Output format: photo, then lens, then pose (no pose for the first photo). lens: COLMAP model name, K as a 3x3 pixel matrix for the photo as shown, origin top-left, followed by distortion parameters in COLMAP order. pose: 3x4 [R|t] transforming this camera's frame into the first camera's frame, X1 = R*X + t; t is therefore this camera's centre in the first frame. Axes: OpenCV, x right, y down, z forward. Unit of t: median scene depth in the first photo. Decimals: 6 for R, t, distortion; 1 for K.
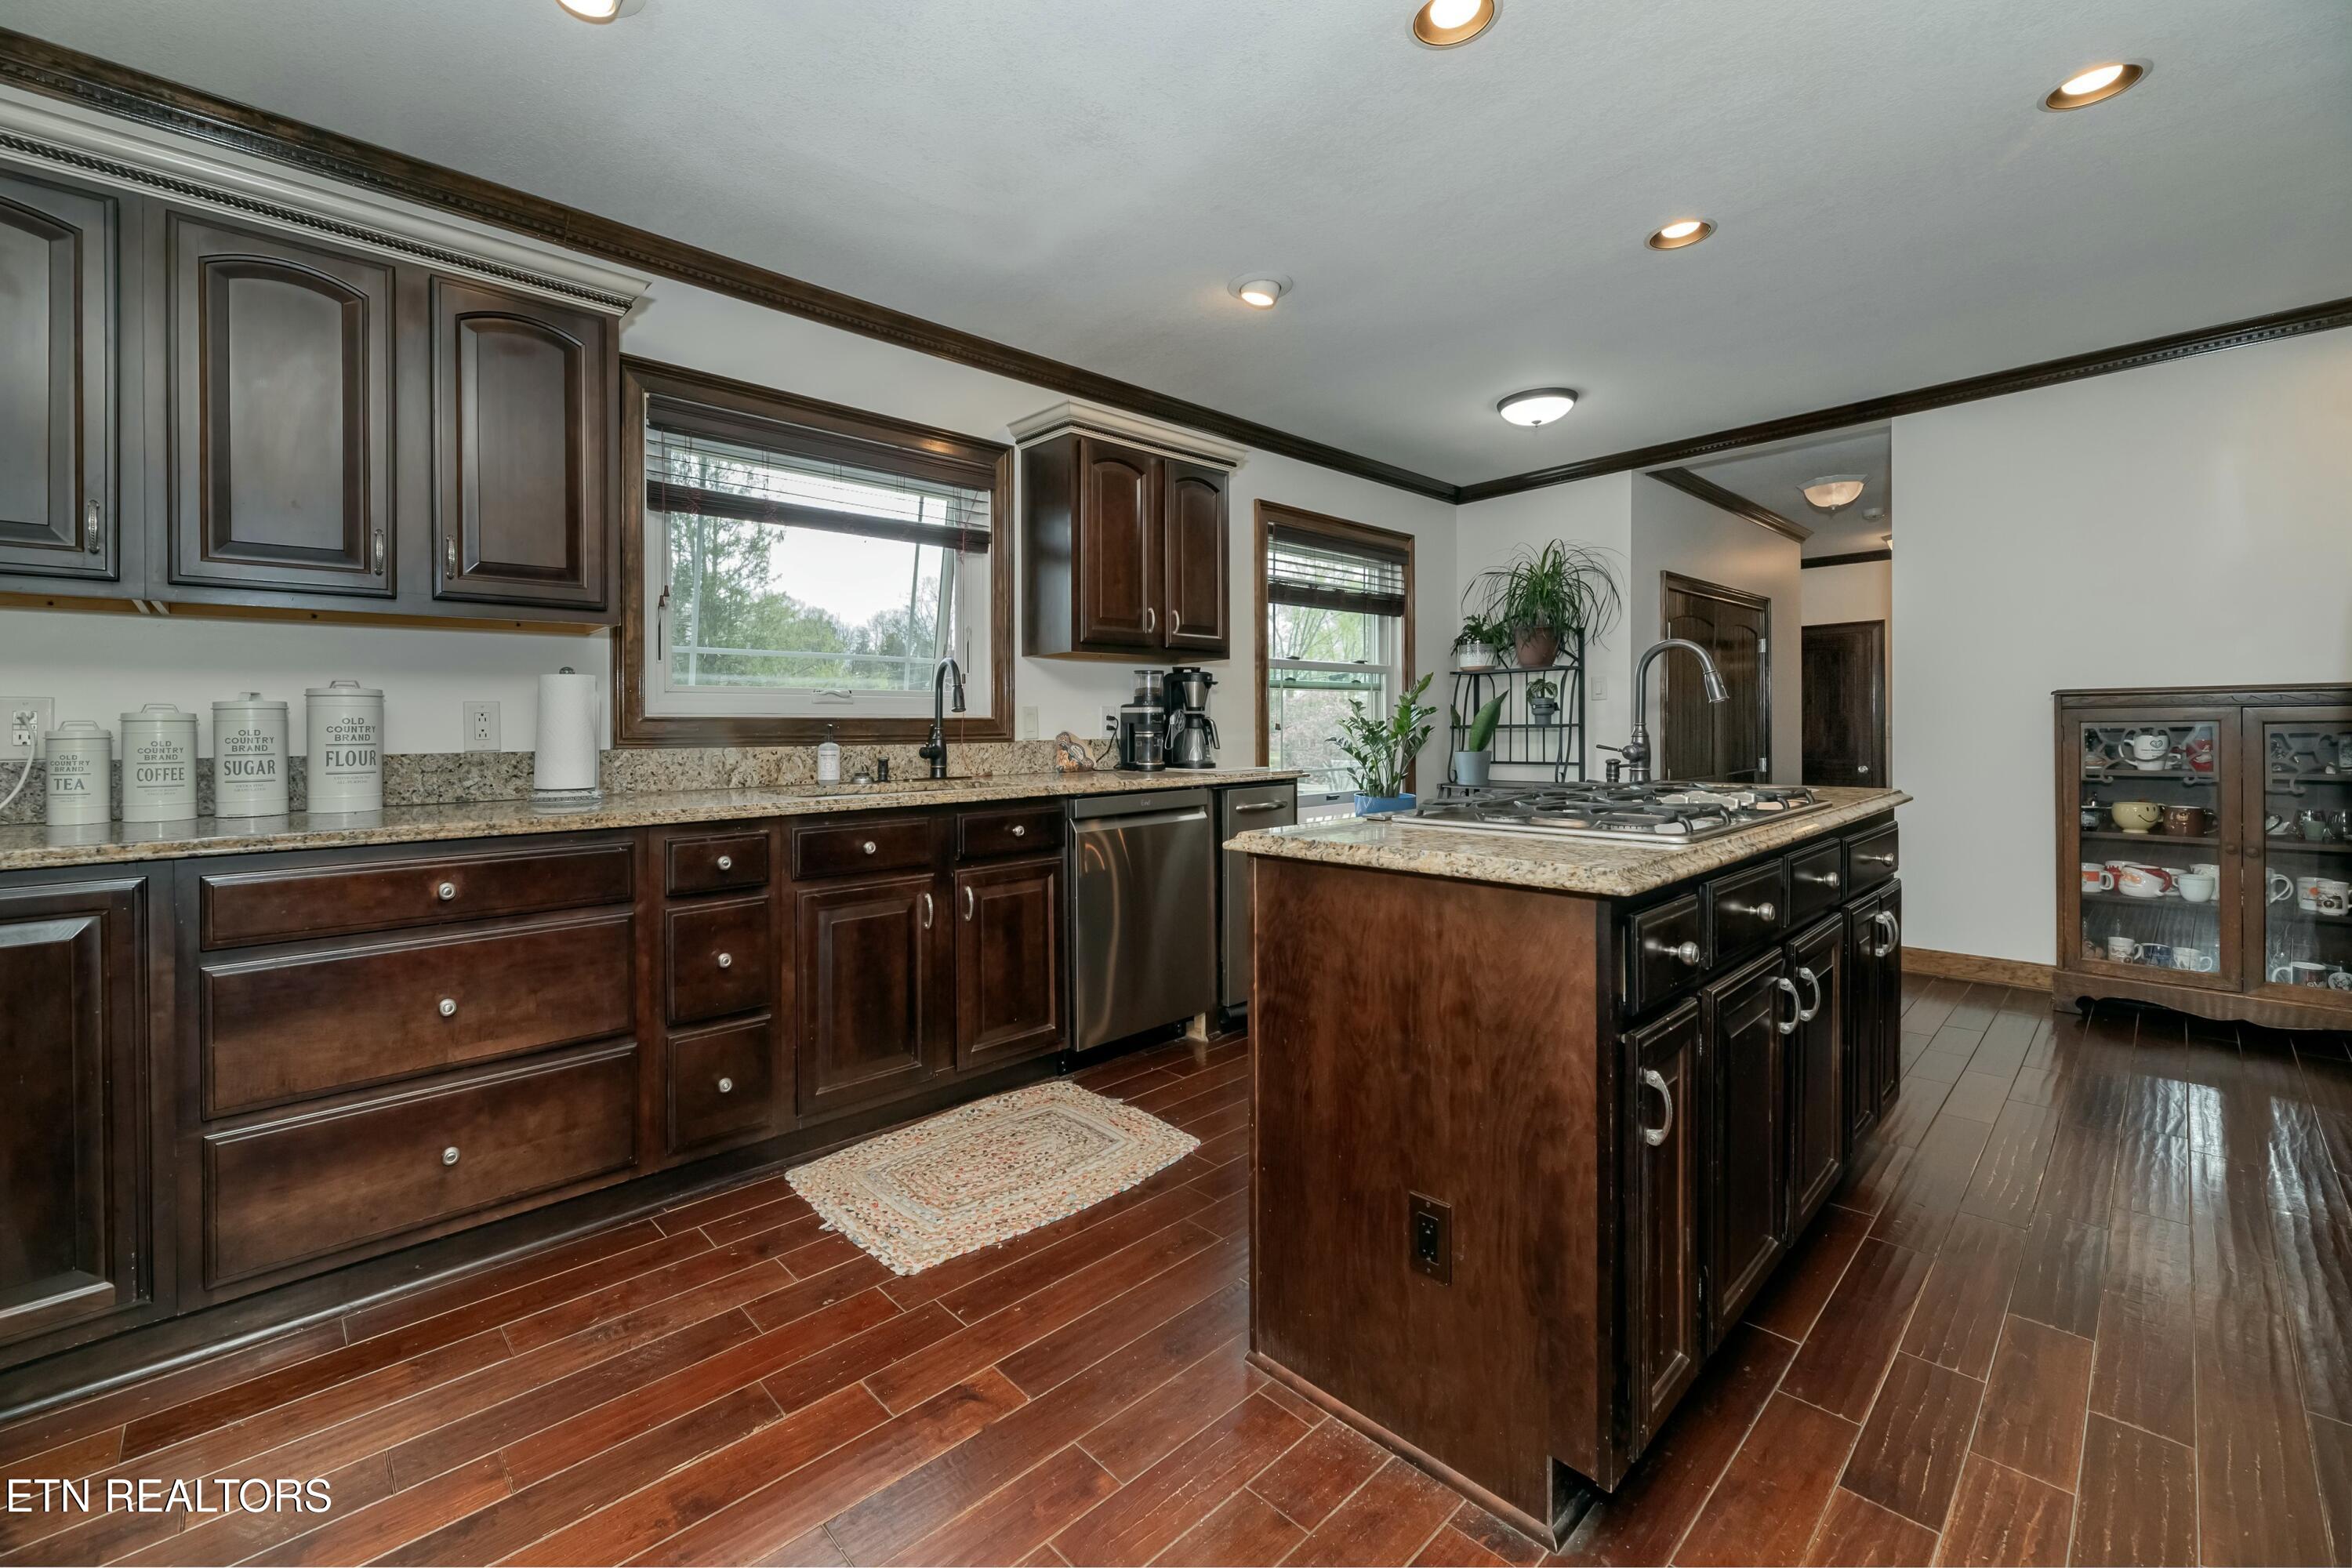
lens RADIAL K [[966.9, 0, 1064.8], [0, 966.9, 729.3], [0, 0, 1]] dist [0.000889, 0.000347]
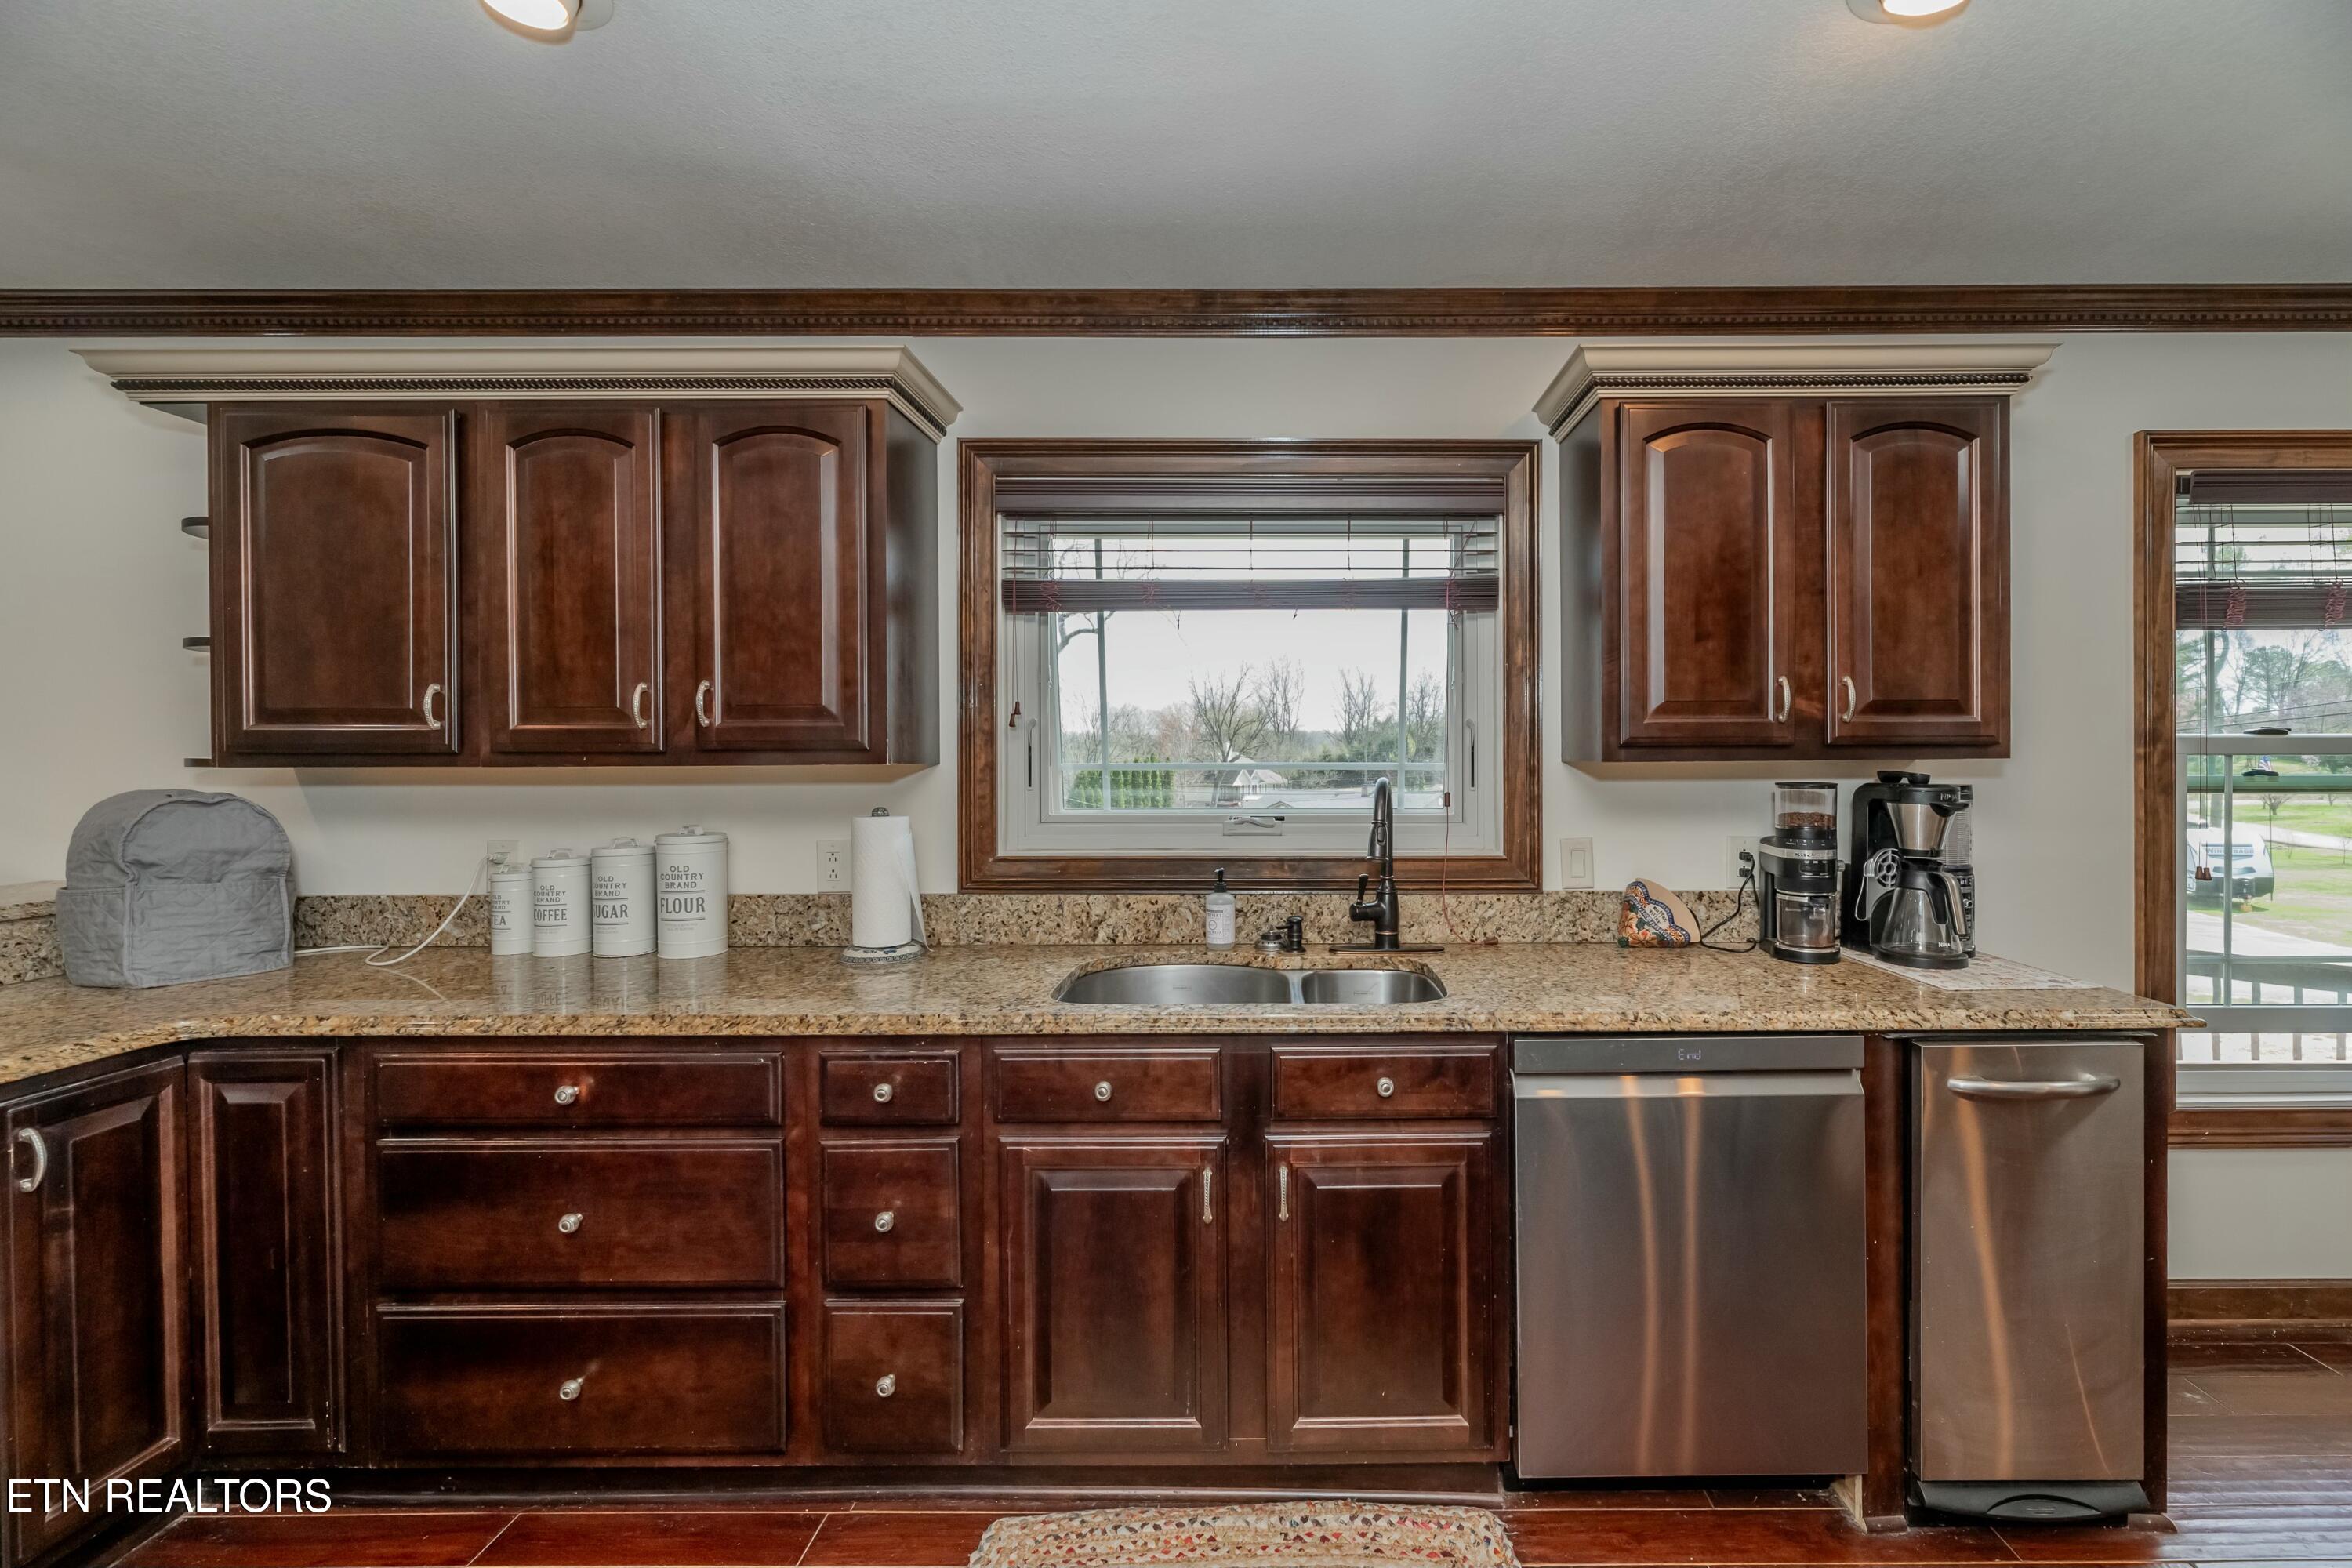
lens RADIAL K [[966.9, 0, 1114.8], [0, 966.9, 791.3], [0, 0, 1]] dist [0.000889, 0.000347]
pose [[0.754703, 0.010327, -0.655986, 0.173699], [-0.006315, 0.999944, 0.008477, -0.065621], [0.656037, -0.002255, 0.754726, 0.348284]]
